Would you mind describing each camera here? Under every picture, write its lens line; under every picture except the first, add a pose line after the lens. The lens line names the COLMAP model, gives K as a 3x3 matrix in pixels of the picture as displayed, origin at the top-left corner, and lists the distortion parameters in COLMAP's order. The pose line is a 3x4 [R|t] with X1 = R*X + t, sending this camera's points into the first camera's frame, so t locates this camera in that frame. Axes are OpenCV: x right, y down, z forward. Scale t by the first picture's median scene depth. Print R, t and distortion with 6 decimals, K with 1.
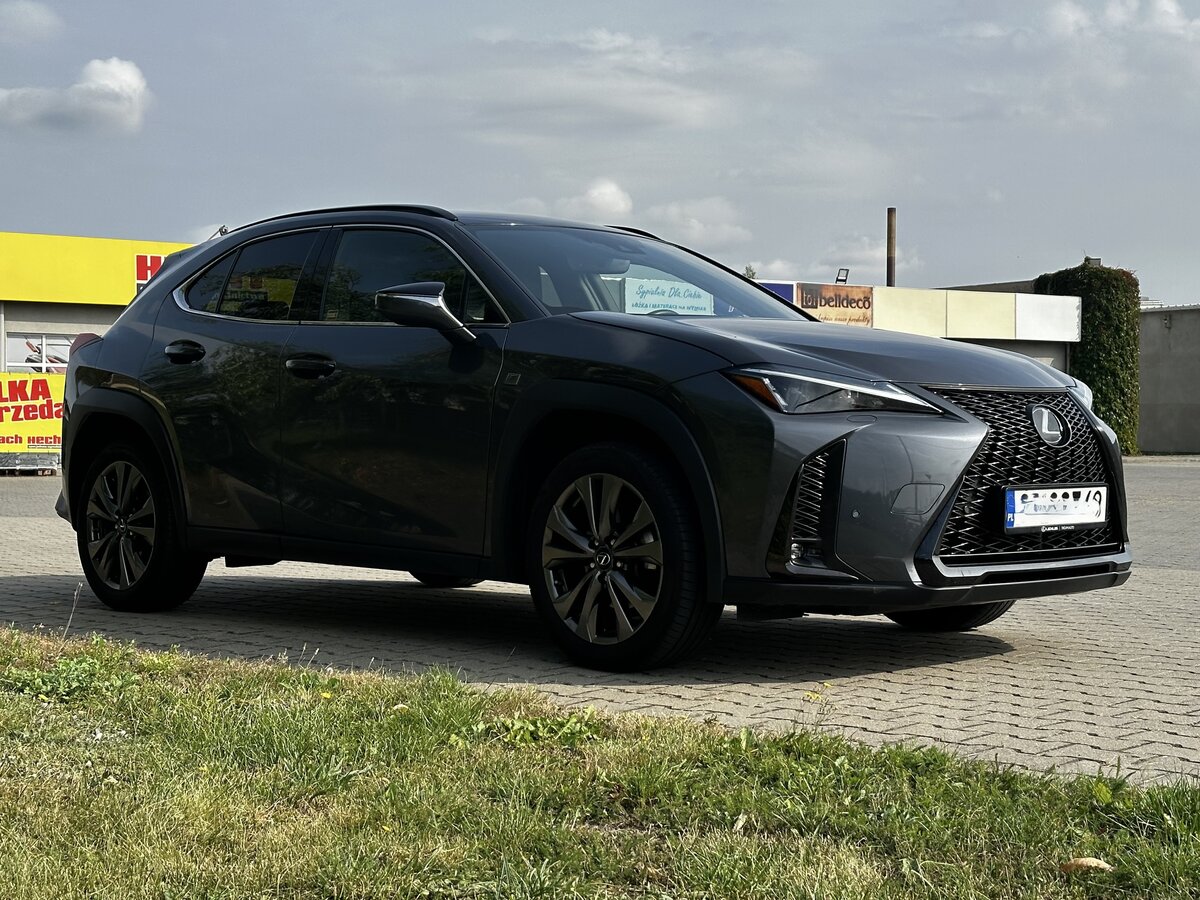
lens RADIAL K [[1936.7, 0, 600.6], [0, 1936.7, 451.1], [0, 0, 1]] dist [0.110419, 0.000000]
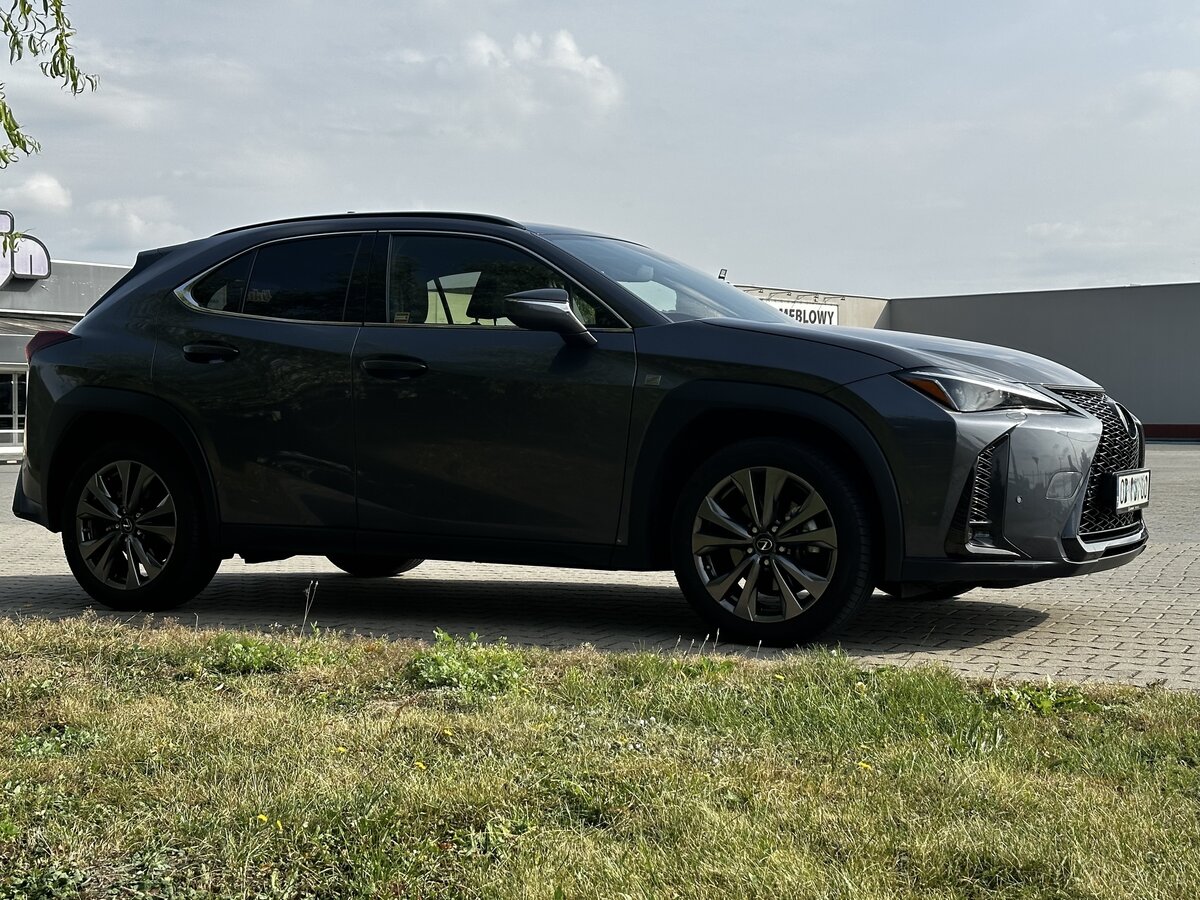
lens RADIAL K [[1781.5, 0, 596.1], [0, 1781.5, 408.5], [0, 0, 1]] dist [0.124684, 0.000000]
pose [[0.948836, -0.005595, 0.315718, -0.339318], [0.010277, 0.999860, -0.013168, -0.007425], [-0.315601, 0.015739, 0.948762, 0.059814]]
